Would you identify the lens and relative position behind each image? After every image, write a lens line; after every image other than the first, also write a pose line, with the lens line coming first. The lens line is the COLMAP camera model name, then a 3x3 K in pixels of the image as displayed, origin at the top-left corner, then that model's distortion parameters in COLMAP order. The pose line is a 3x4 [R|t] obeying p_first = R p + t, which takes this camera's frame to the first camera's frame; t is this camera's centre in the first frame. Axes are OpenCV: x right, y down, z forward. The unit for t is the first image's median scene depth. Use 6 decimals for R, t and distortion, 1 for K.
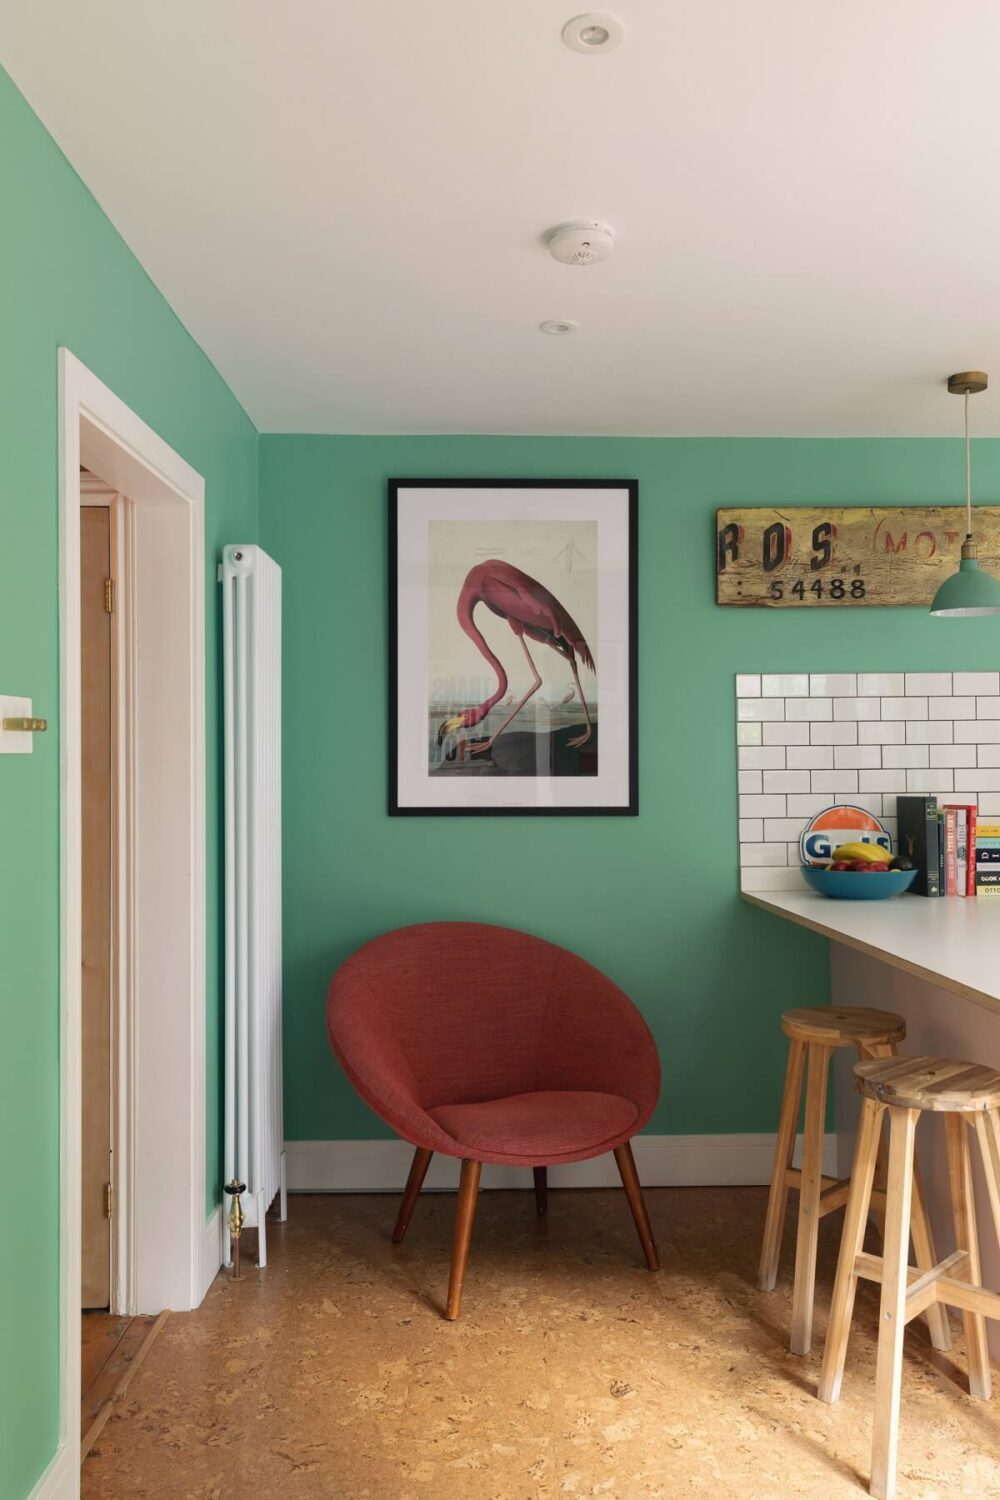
lens RADIAL K [[1101.4, 0, 504.2], [0, 1101.4, 744.2], [0, 0, 1]] dist [-0.013017, -0.000858]
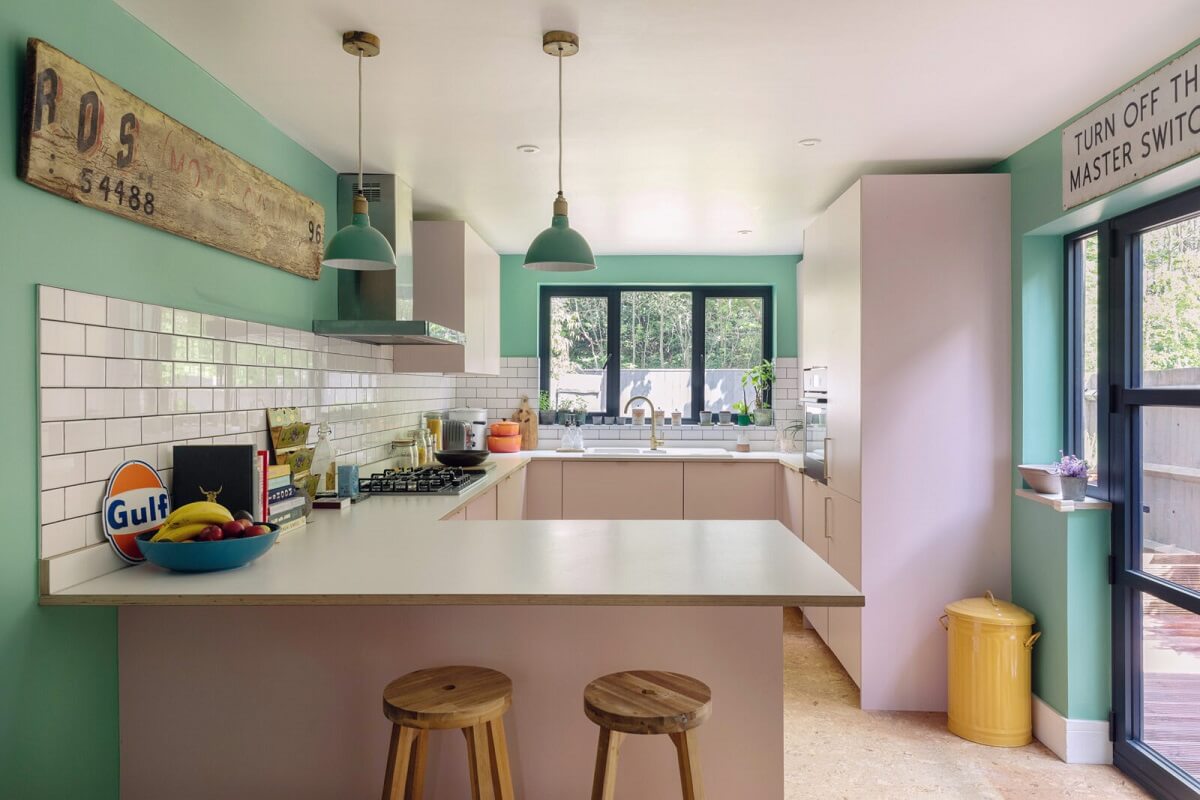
lens RADIAL K [[816.3, 0, 586.2], [0, 816.3, 381.4], [0, 0, 1]] dist [0.009626, 0.001788]
pose [[0.058240, 0.013882, 0.998206, -0.288443], [-0.031601, 0.999428, -0.012055, -0.007196], [-0.997802, -0.030842, 0.058645, 0.624568]]
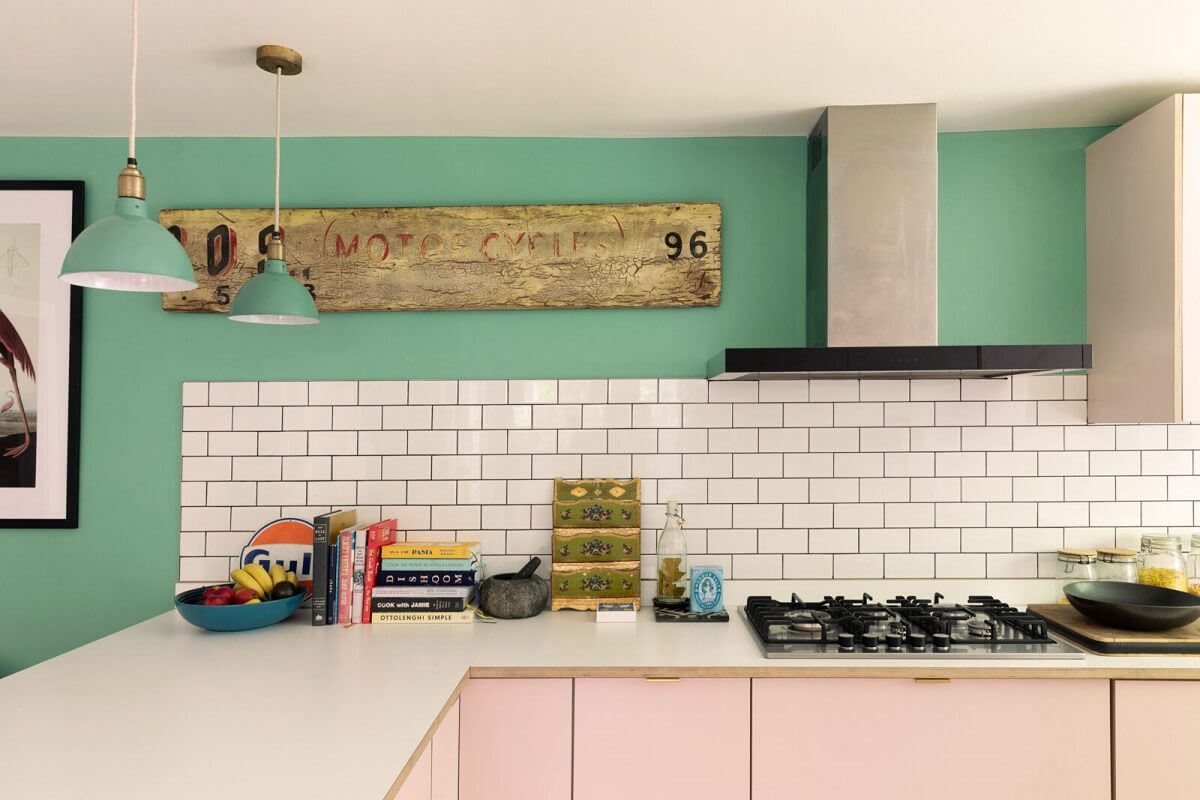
lens RADIAL K [[816.3, 0, 601.4], [0, 816.3, 404.8], [0, 0, 1]] dist [0.009626, 0.001788]
pose [[0.999781, 0.002276, -0.020790, 0.595701], [-0.002107, 0.999965, 0.008153, -0.050398], [0.020808, -0.008107, 0.999751, 0.289134]]
